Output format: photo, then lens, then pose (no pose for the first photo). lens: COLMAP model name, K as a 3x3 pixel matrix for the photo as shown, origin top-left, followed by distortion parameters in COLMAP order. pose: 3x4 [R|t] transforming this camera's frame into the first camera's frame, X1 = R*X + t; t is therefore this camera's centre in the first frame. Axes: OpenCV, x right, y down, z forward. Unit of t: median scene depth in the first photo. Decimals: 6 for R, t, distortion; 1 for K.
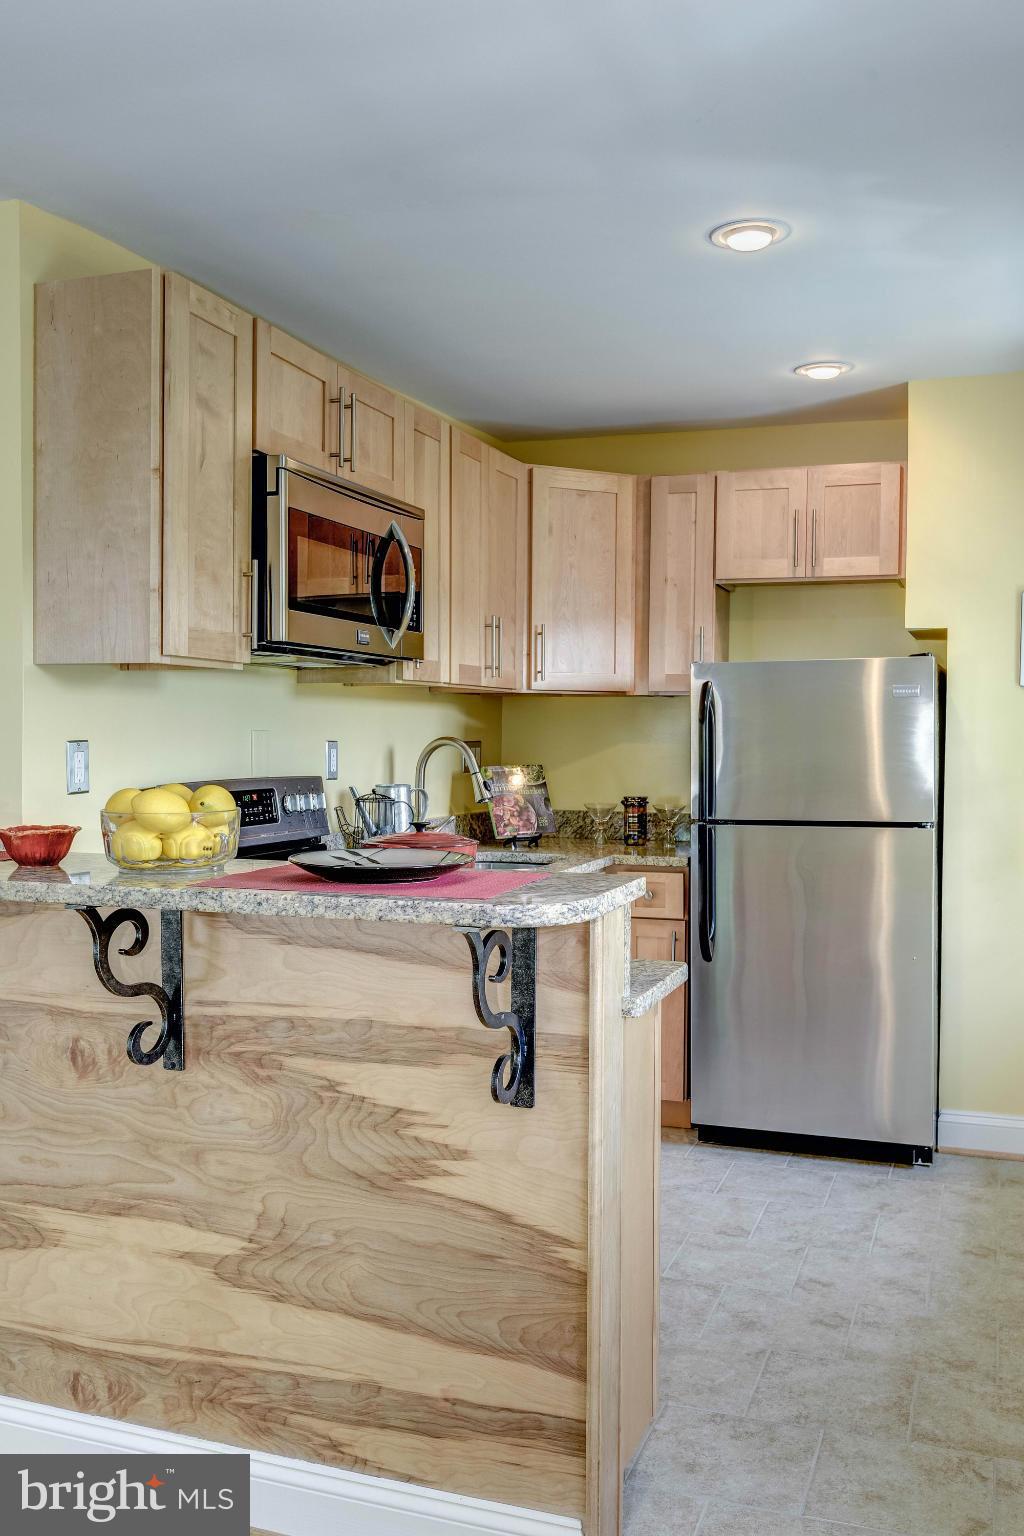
lens RADIAL K [[1346.9, 0, 518.4], [0, 1346.9, 766.0], [0, 0, 1]] dist [-0.002423, -0.006777]
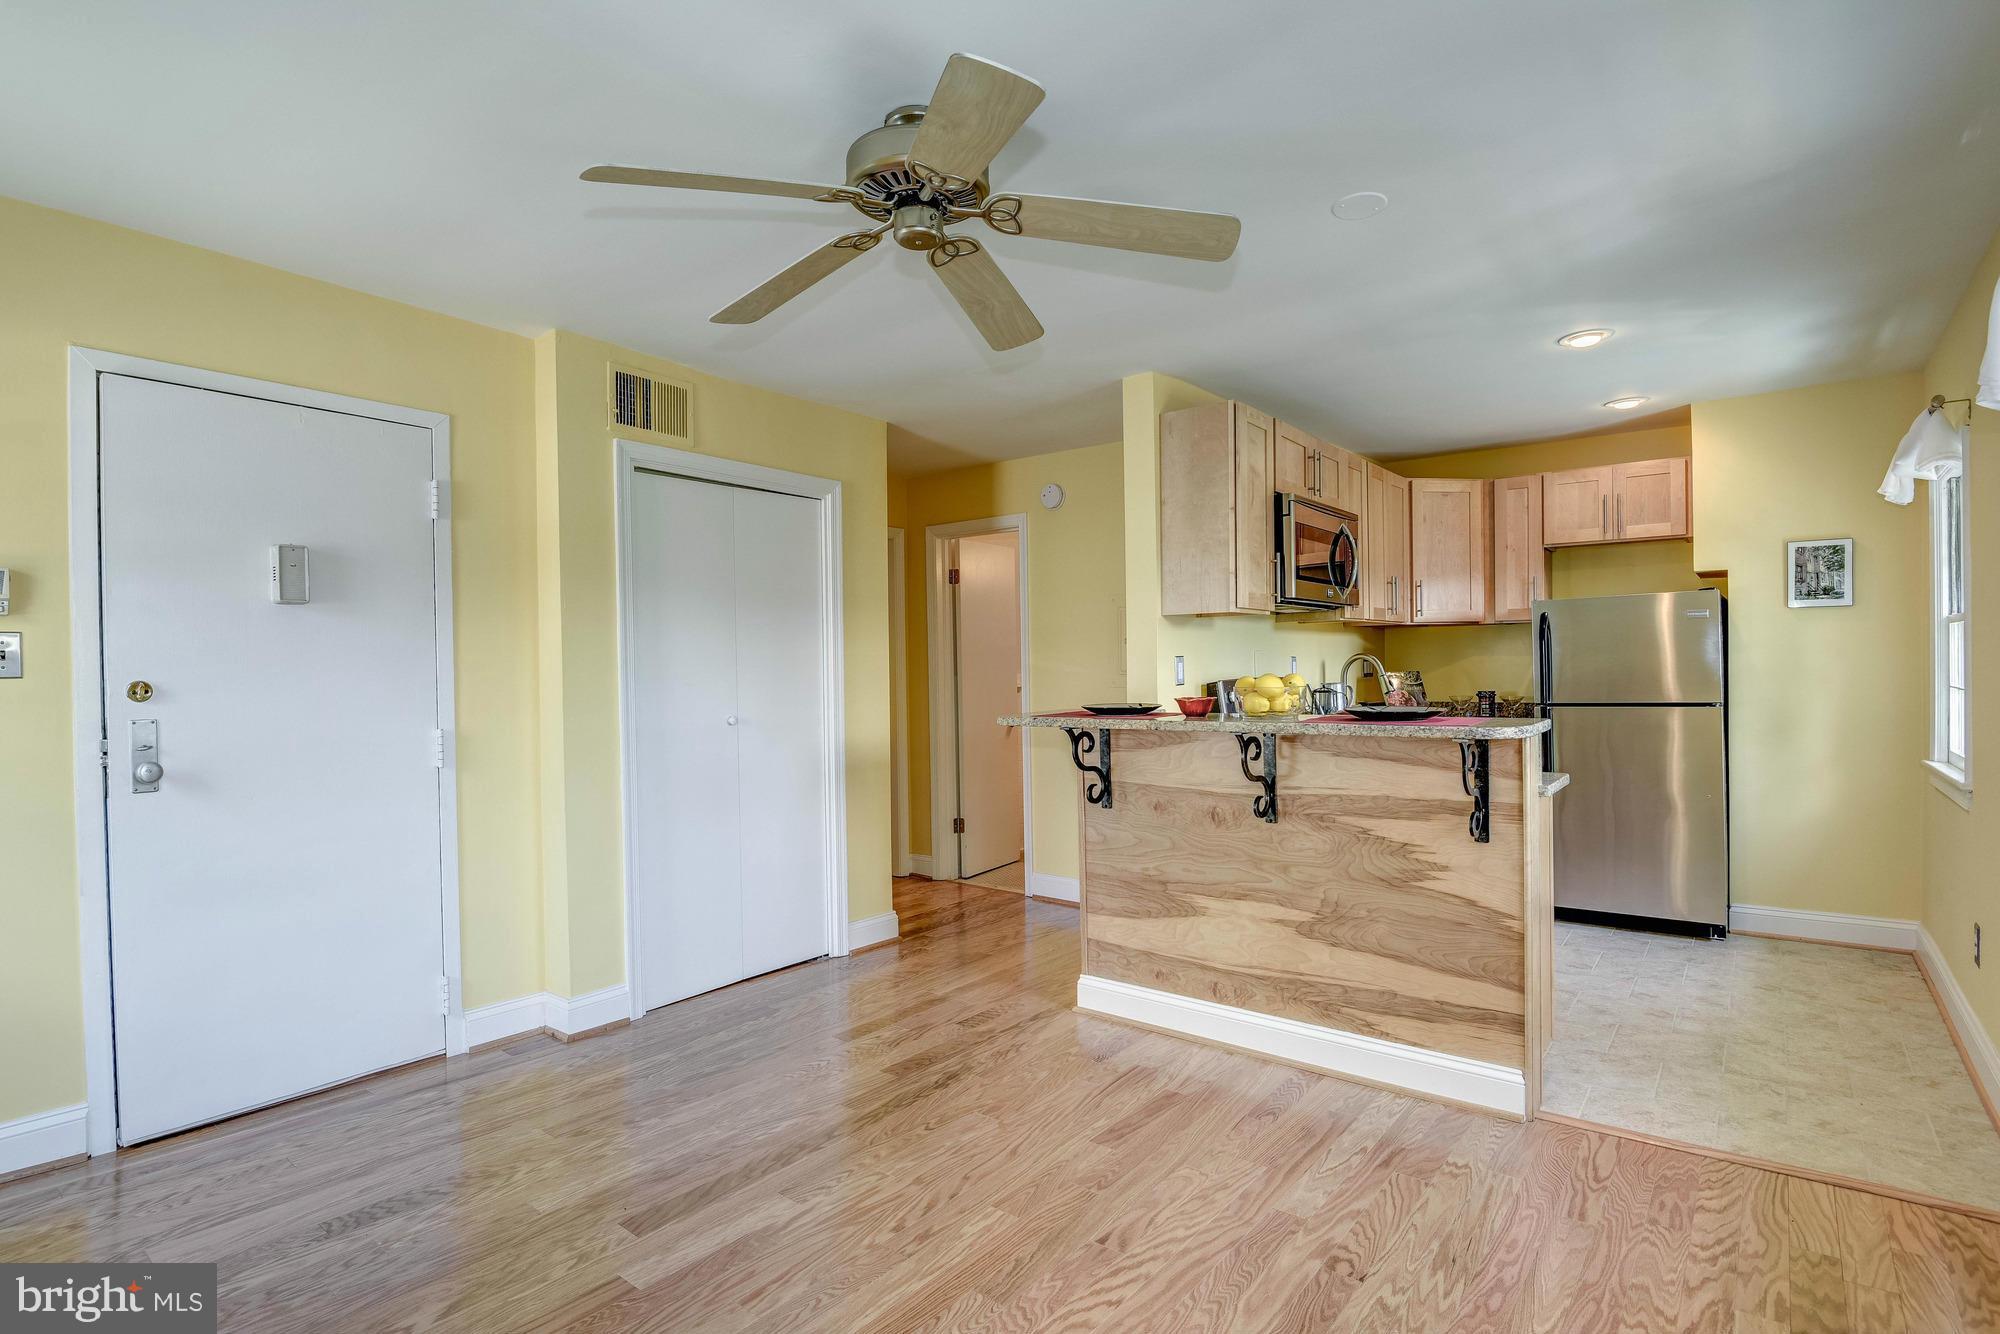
lens RADIAL K [[977.4, 0, 989.6], [0, 977.4, 670.7], [0, 0, 1]] dist [-0.004325, -0.013533]
pose [[0.946782, -0.019402, -0.321291, -0.140976], [0.013129, 0.999679, -0.021680, 0.025857], [0.321608, 0.016308, 0.946732, -0.341512]]
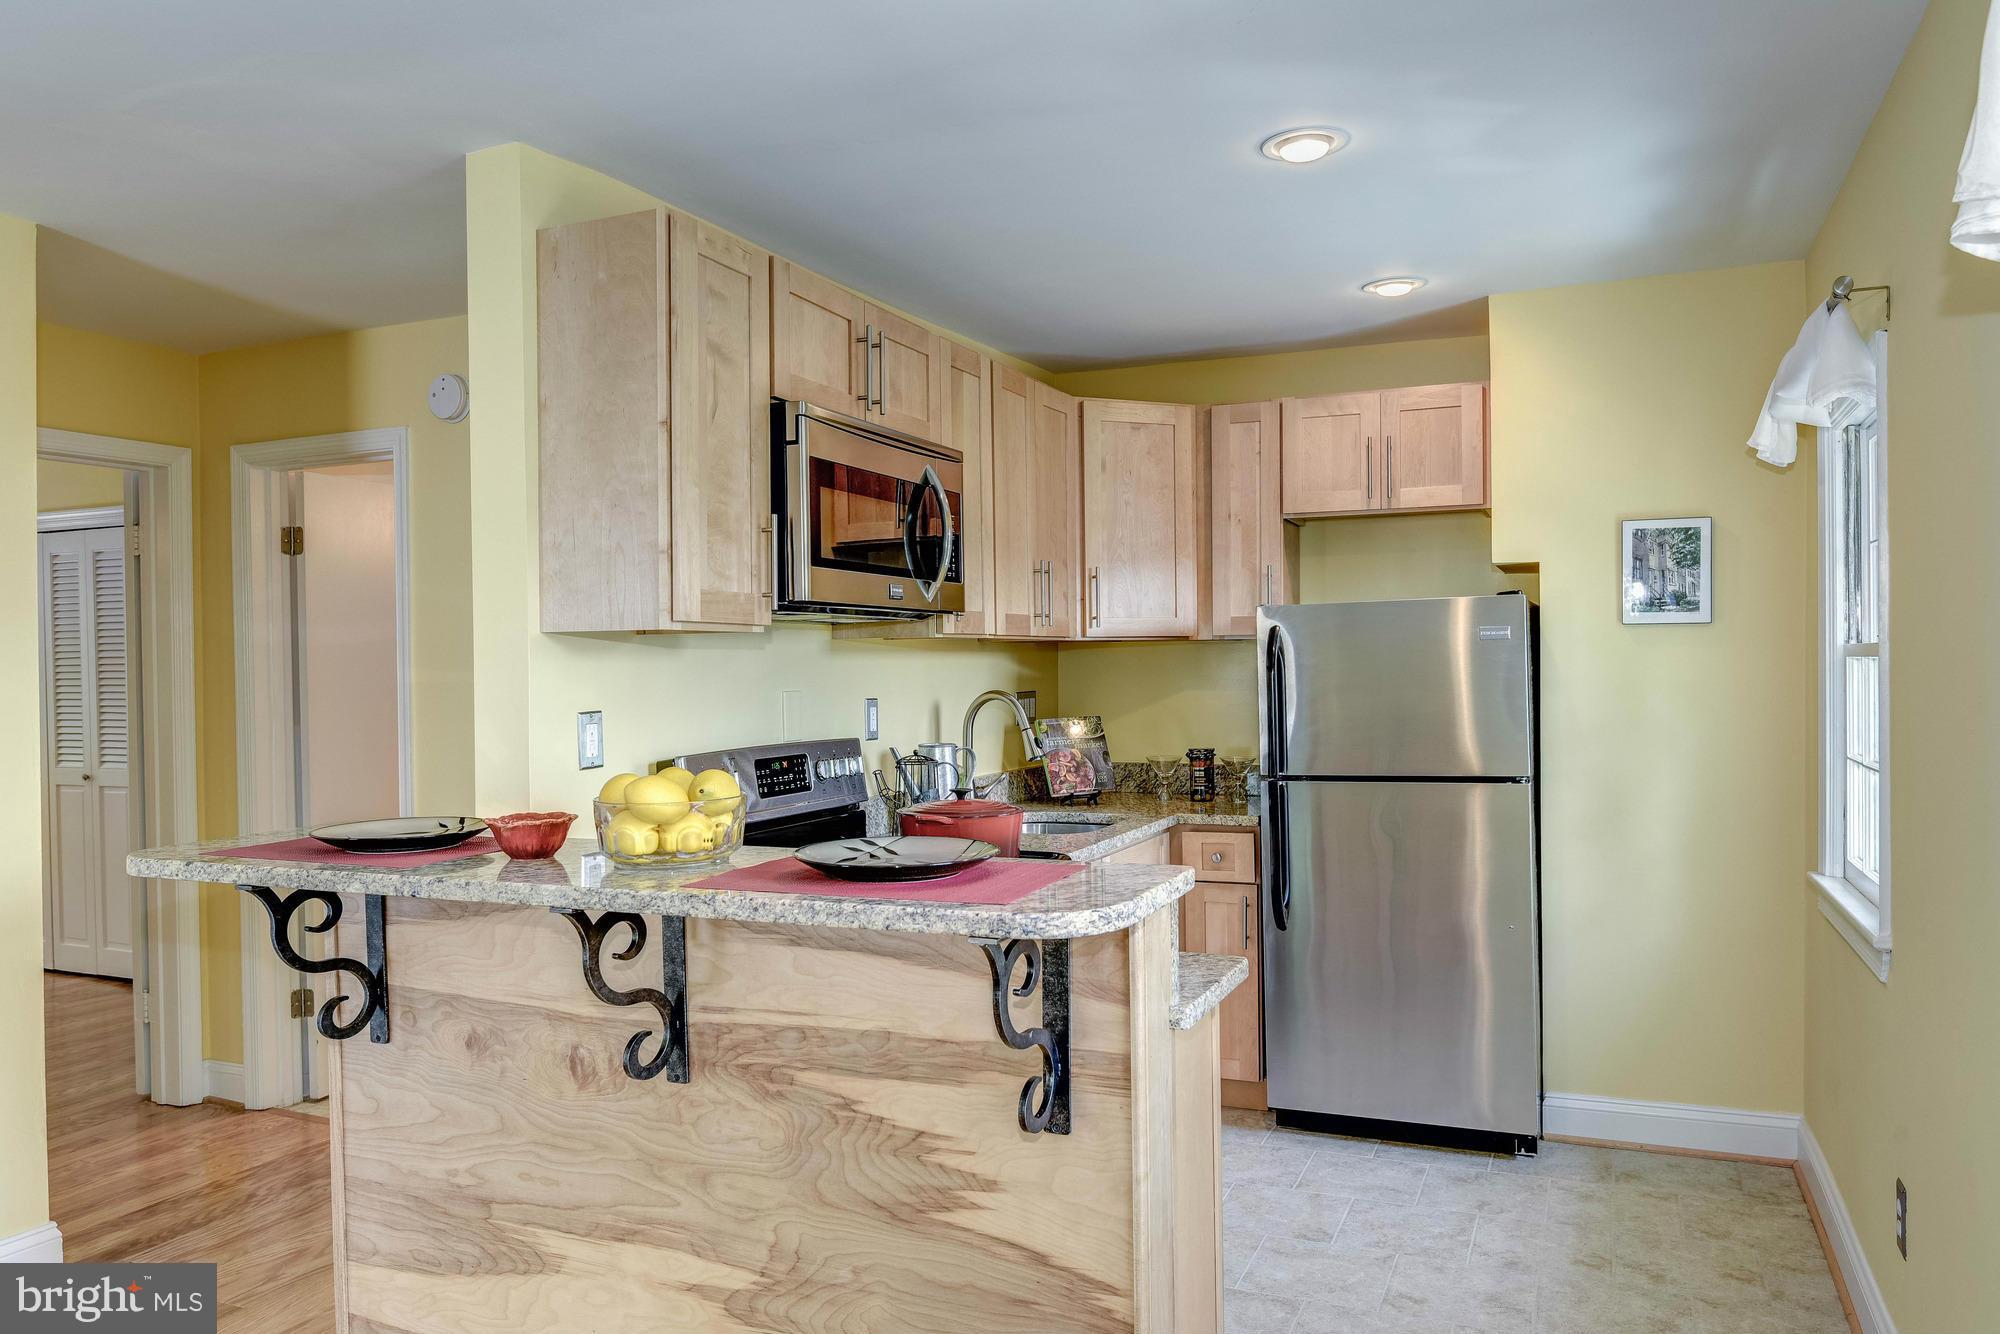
lens RADIAL K [[1379.7, 0, 1000.0], [0, 1379.7, 667.0], [0, 0, 1]] dist [0.004867, -0.036746]
pose [[0.997466, -0.018828, -0.068613, 0.023137], [0.017297, 0.999590, -0.022830, -0.022811], [0.069014, 0.021585, 0.997382, 0.060765]]
